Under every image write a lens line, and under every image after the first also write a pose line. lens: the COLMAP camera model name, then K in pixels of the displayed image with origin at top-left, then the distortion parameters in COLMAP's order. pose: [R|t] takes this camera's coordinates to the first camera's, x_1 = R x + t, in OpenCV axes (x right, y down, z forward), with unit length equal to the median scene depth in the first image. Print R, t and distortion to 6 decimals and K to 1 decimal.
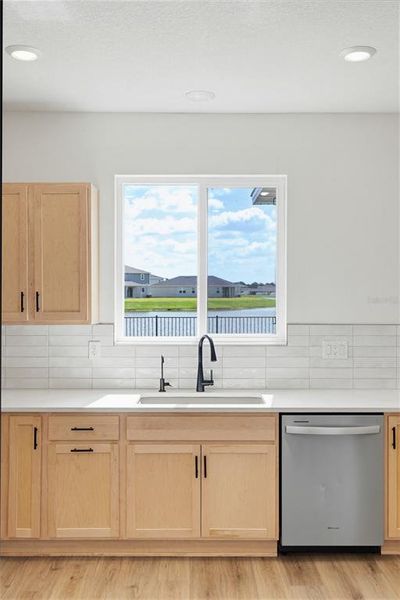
lens RADIAL K [[583.6, 0, 200.8], [0, 583.6, 298.4], [0, 0, 1]] dist [-0.010070, 0.000000]
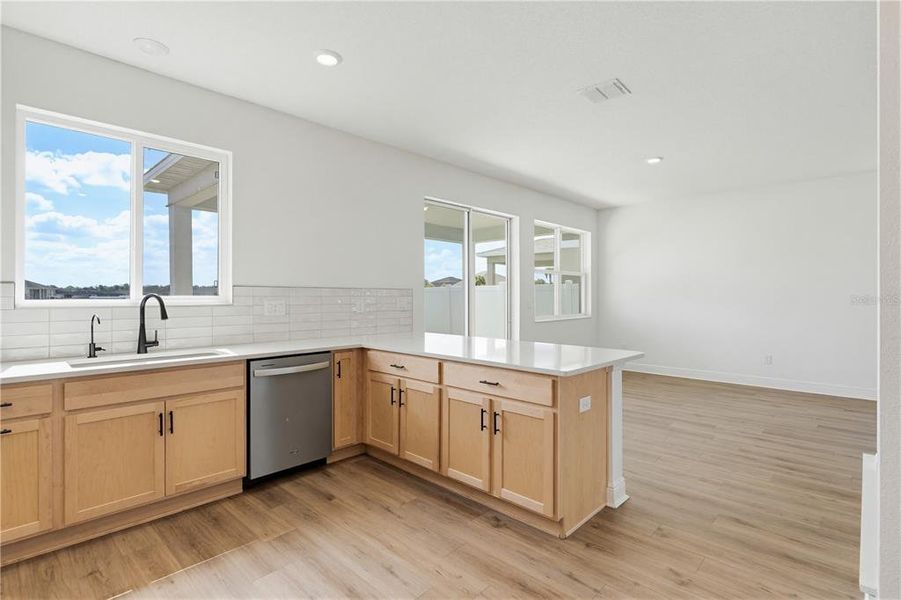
lens RADIAL K [[432.7, 0, 442.0], [0, 432.7, 296.1], [0, 0, 1]] dist [-0.003799, -0.001897]
pose [[0.697604, -0.000364, 0.716483, -0.187979], [0.006452, 0.999963, -0.005775, 0.080413], [-0.716454, 0.008651, 0.697581, 0.158955]]
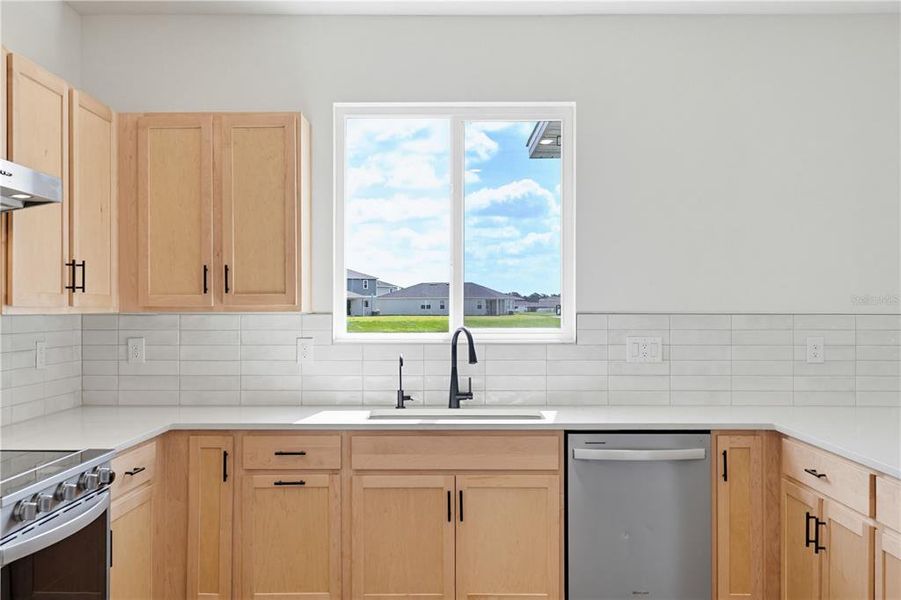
lens RADIAL K [[876.4, 0, 445.2], [0, 876.4, 317.1], [0, 0, 1]] dist [-0.010070, 0.000000]
pose [[0.999955, -0.001088, -0.009371, -0.001864], [0.001091, 0.999999, 0.000316, 0.054449], [0.009371, -0.000326, 0.999956, -0.074144]]
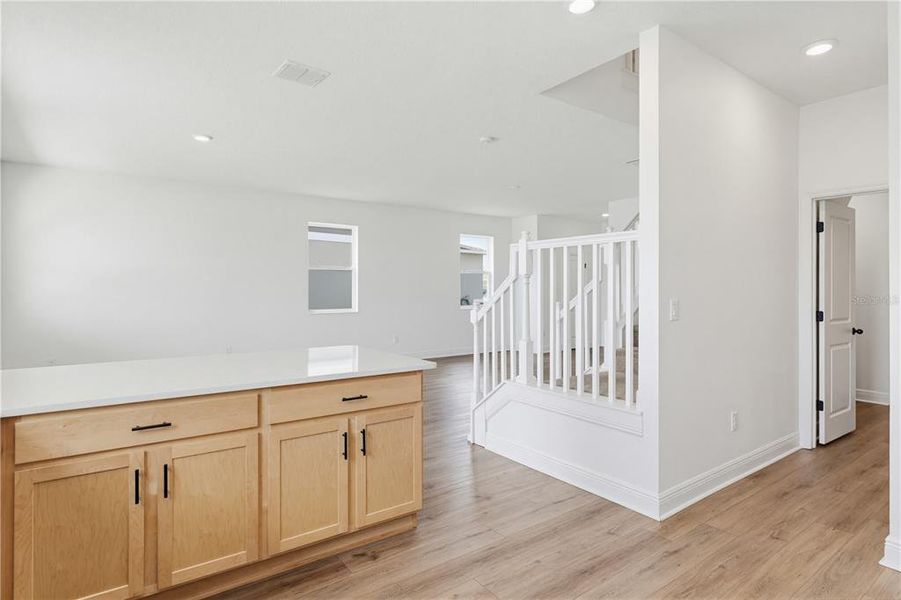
lens RADIAL K [[453.0, 0, 453.6], [0, 453.0, 300.3], [0, 0, 1]] dist [-0.003302, -0.003313]
pose [[-0.586541, -0.024131, 0.809560, -0.200111], [-0.004661, 0.999640, 0.026420, 0.068052], [-0.809906, 0.011723, -0.586443, 0.862043]]
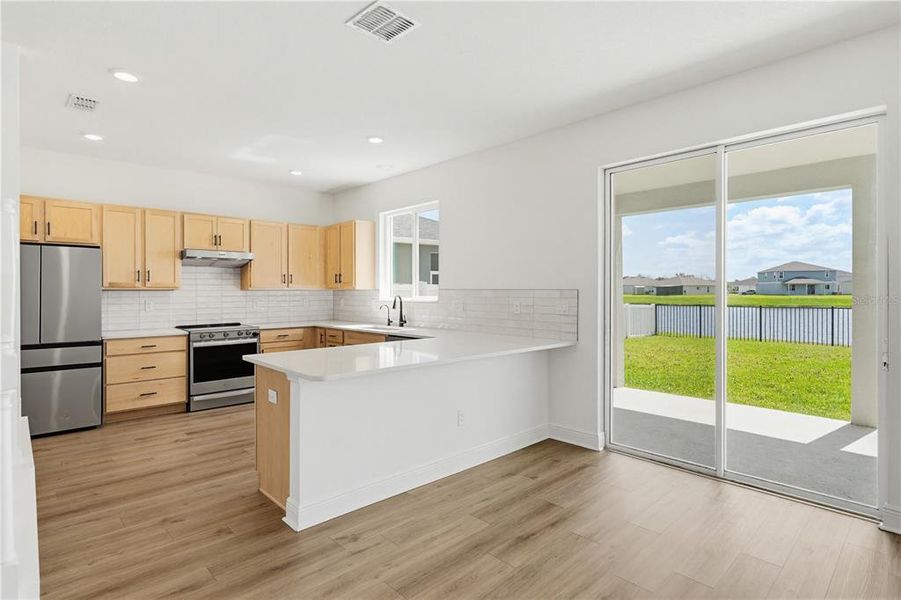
lens RADIAL K [[453.0, 0, 453.3], [0, 453.0, 292.6], [0, 0, 1]] dist [-0.003302, -0.003313]
pose [[0.700706, 0.000392, -0.713450, 1.262679], [-0.004117, 0.999985, -0.003495, 0.064934], [0.713439, 0.005386, 0.700697, 0.138755]]
